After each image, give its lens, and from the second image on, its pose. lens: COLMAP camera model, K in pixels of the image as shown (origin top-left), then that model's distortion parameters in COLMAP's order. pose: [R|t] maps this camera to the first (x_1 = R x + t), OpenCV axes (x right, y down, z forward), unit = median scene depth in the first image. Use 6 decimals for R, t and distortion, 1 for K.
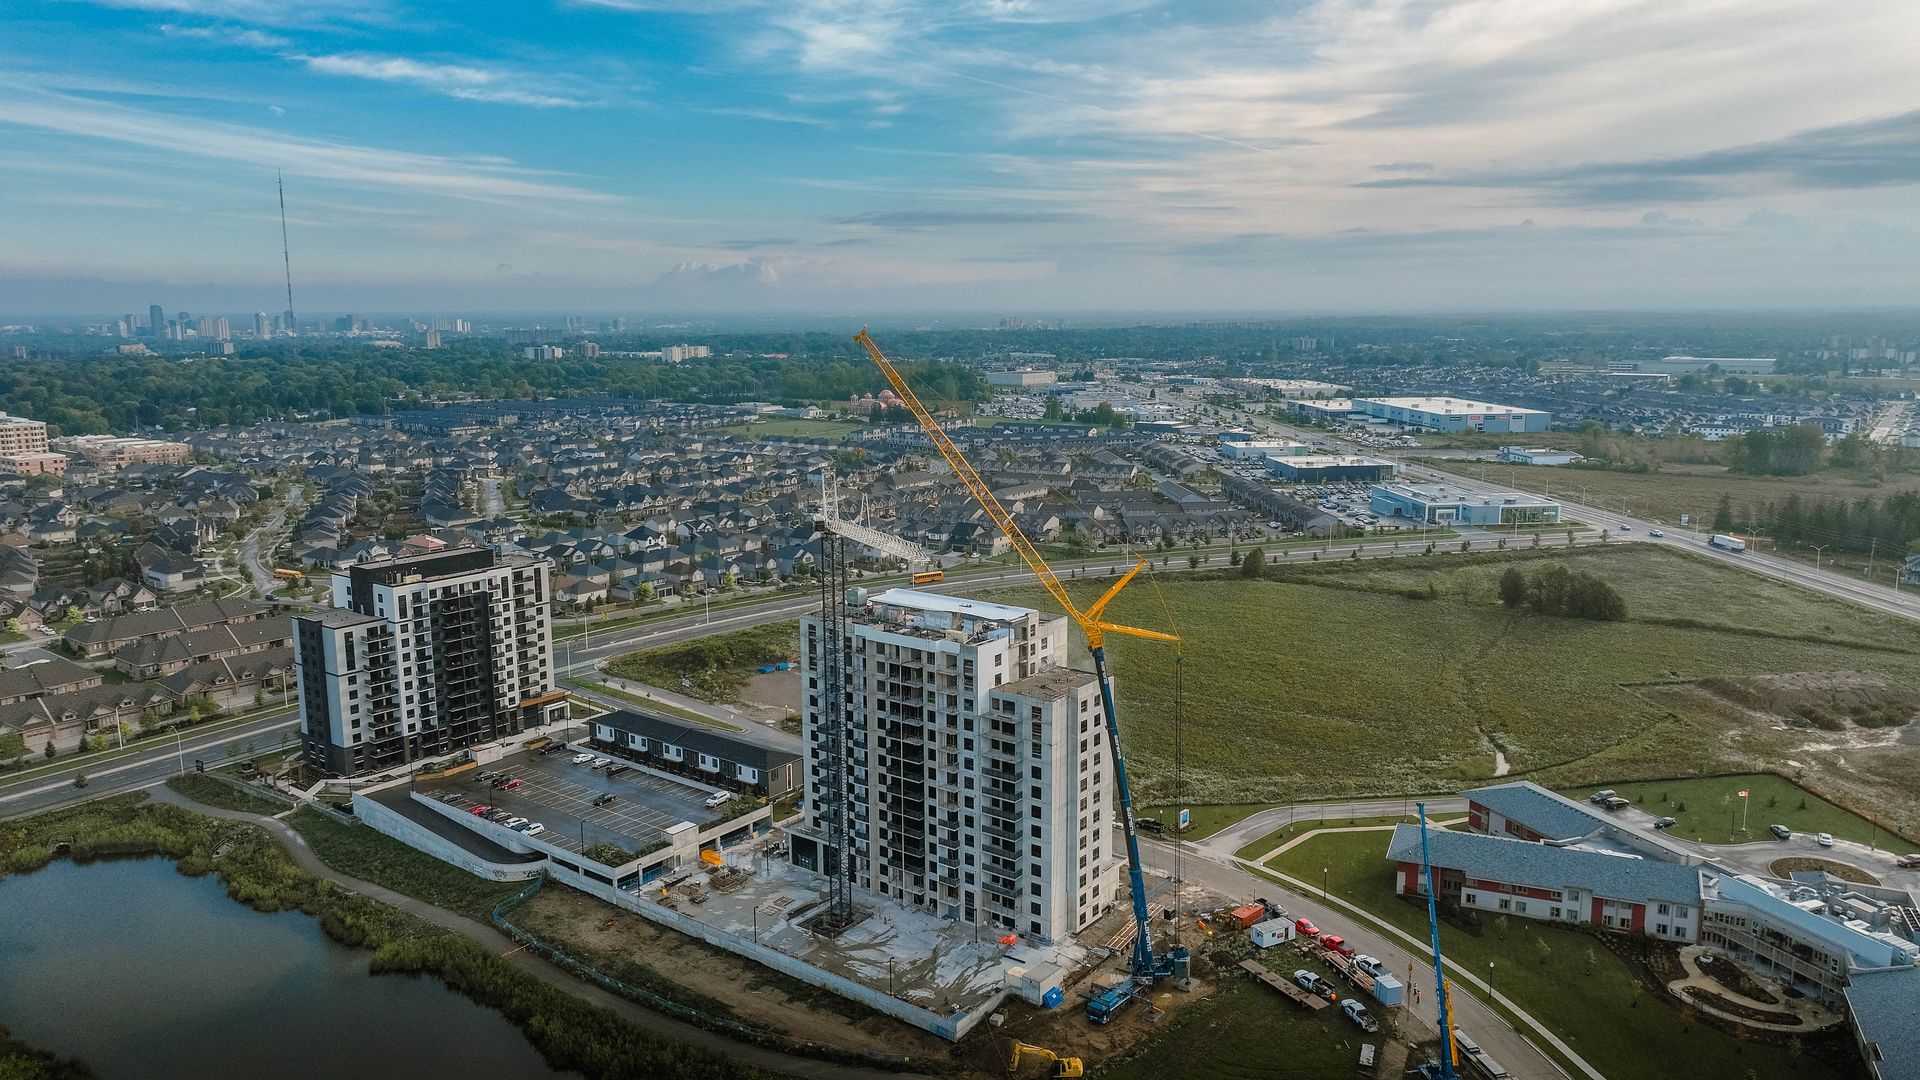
lens RADIAL K [[1391.6, 0, 960.0], [0, 1391.6, 540.0], [0, 0, 1]] dist [0.016071, 0.003956]
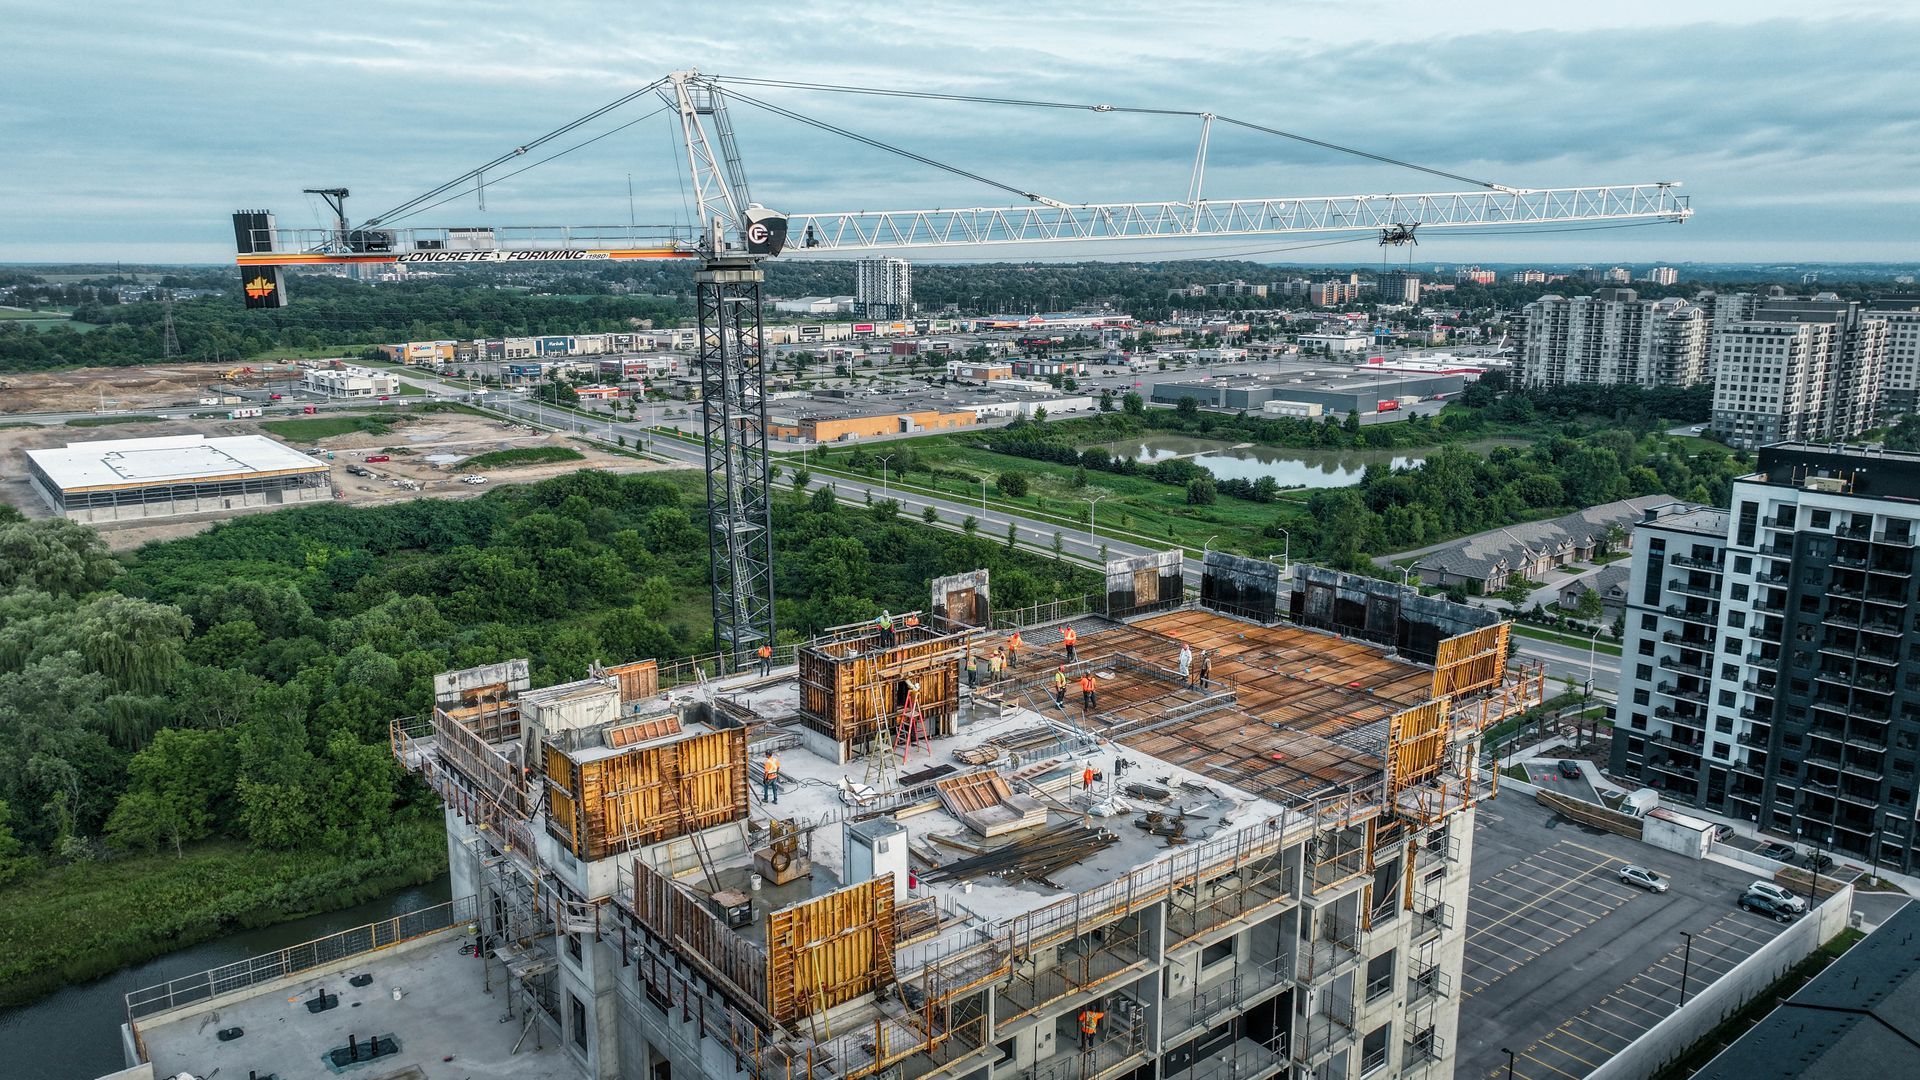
lens RADIAL K [[1391.6, 0, 960.0], [0, 1391.6, 540.0], [0, 0, 1]] dist [0.016071, 0.003956]
pose [[-0.231647, 0.208998, -0.950084, 0.170705], [-0.155340, 0.956170, 0.248211, -0.030843], [0.960317, 0.205083, -0.189028, 0.821724]]
